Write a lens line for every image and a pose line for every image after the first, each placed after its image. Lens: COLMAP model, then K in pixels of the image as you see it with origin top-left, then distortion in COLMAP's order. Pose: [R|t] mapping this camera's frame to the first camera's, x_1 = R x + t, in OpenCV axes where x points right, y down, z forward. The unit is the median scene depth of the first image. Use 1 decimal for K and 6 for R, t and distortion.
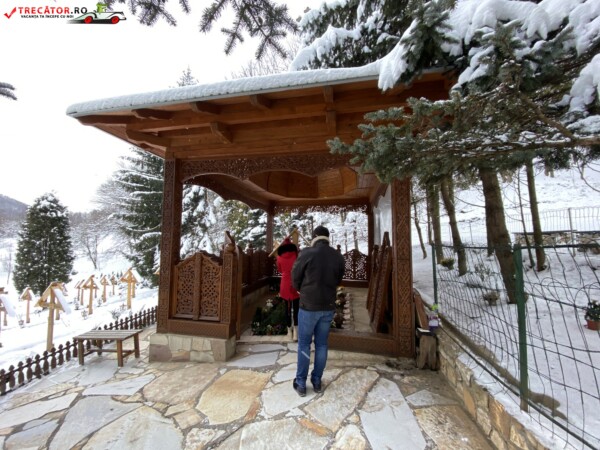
lens RADIAL K [[243.8, 0, 299.5], [0, 243.8, 225.6], [0, 0, 1]] dist [0.011367, -0.017248]
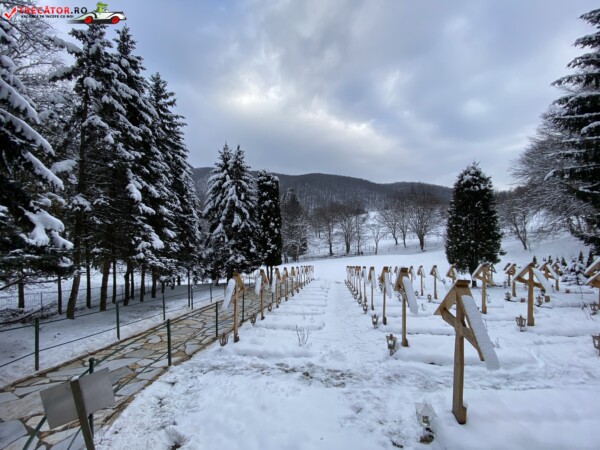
lens RADIAL K [[244.2, 0, 300.0], [0, 244.2, 225.0], [0, 0, 1]] dist [0.012431, -0.017754]
pose [[0.135347, 0.003134, -0.990793, -0.825984], [0.078162, 0.996845, 0.013831, 0.138152], [0.987711, -0.079314, 0.134675, 0.899166]]
